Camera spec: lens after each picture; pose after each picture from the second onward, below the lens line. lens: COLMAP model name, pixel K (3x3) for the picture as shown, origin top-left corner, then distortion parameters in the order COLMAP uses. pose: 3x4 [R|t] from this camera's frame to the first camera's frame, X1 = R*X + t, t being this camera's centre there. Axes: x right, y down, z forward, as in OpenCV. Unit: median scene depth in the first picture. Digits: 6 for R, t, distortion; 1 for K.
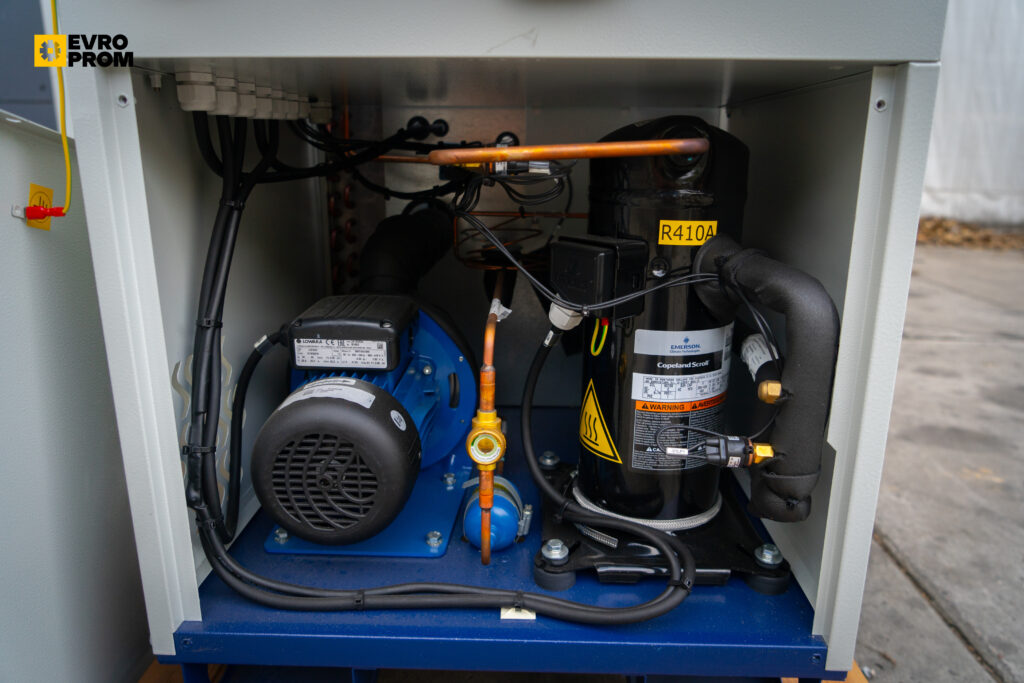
lens RADIAL K [[708.6, 0, 512.0], [0, 708.6, 341.5], [0, 0, 1]] dist [0.000719, -0.001296]
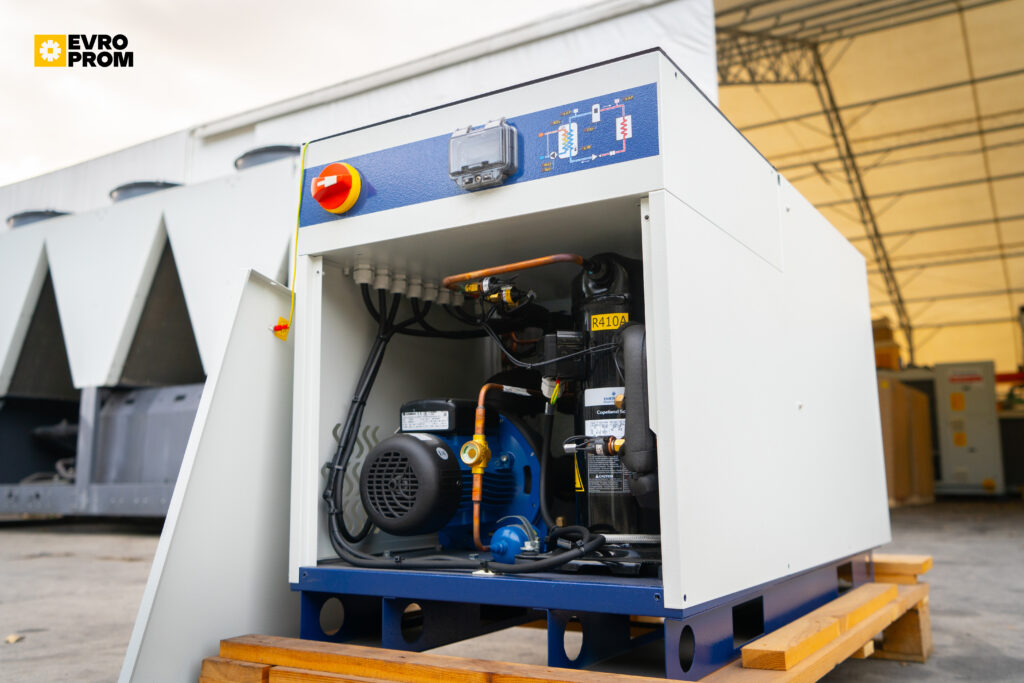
lens RADIAL K [[895.3, 0, 512.0], [0, 895.3, 341.5], [0, 0, 1]] dist [0.003935, 0.015545]
pose [[0.867987, -0.090232, -0.488321, 0.974519], [-0.117519, 0.918095, -0.378536, 0.621632], [0.482481, 0.385952, 0.786291, -0.587799]]
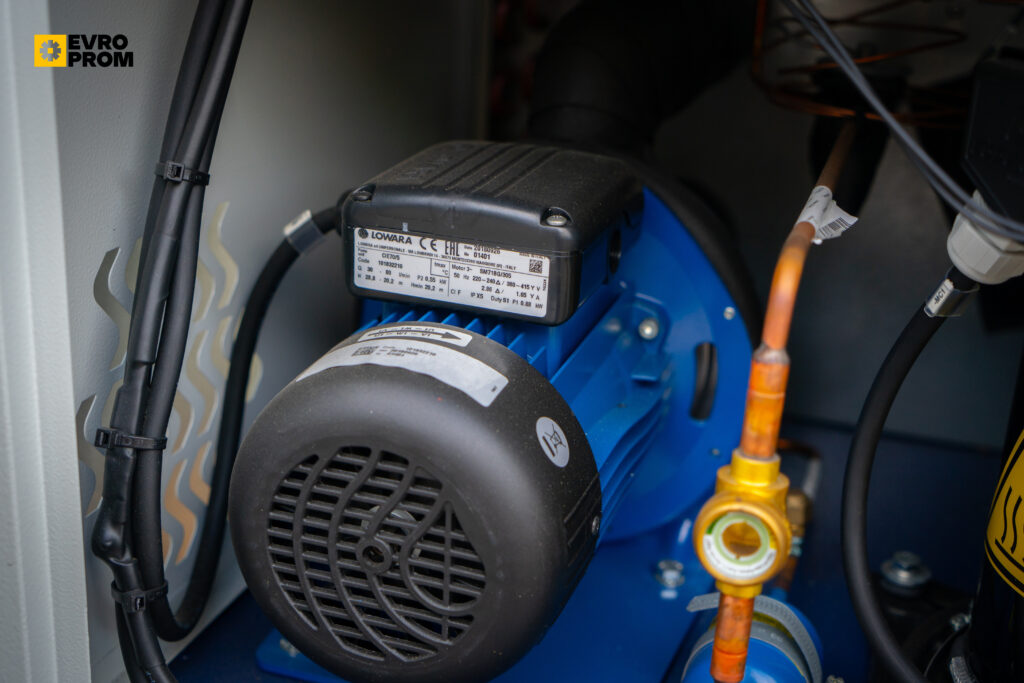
lens RADIAL K [[1390.2, 0, 511.6], [0, 1390.2, 329.6], [0, 0, 1]] dist [0.024604, 0.118373]
pose [[0.959444, 0.134277, -0.247865, 0.018191], [-0.118955, 0.989997, 0.075863, -0.019024], [0.255572, -0.043302, 0.965820, 0.172771]]
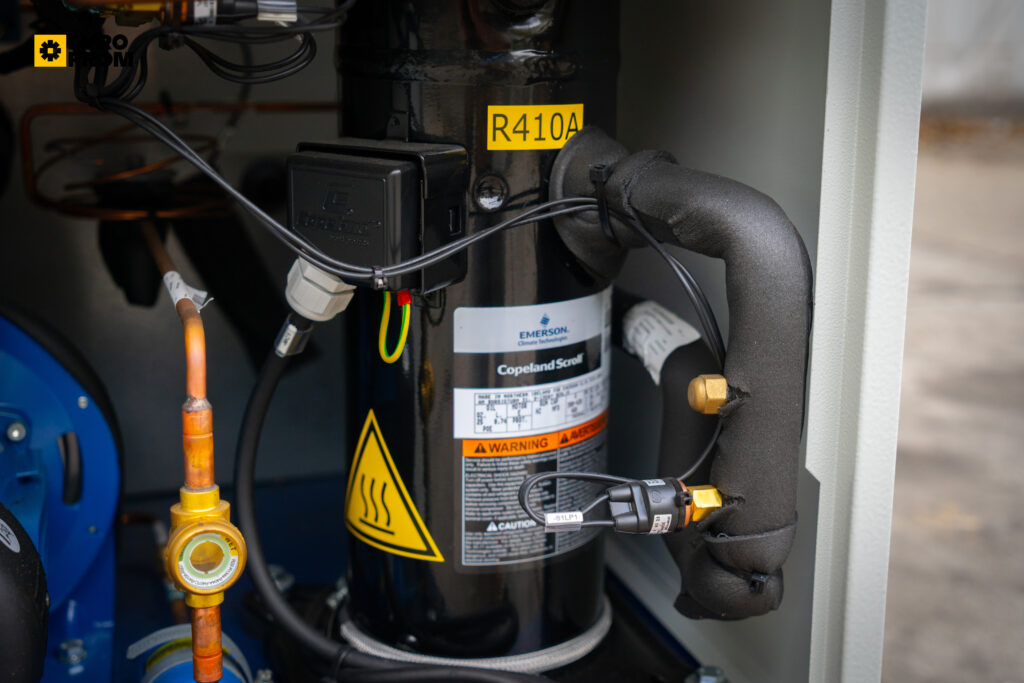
lens RADIAL K [[1390.2, 0, 511.6], [0, 1390.2, 329.6], [0, 0, 1]] dist [0.024604, 0.118373]
pose [[0.941338, -0.082127, 0.327321, -0.135685], [0.089690, 0.995937, -0.008050, 0.011670], [-0.325330, 0.036935, 0.944879, -0.019592]]
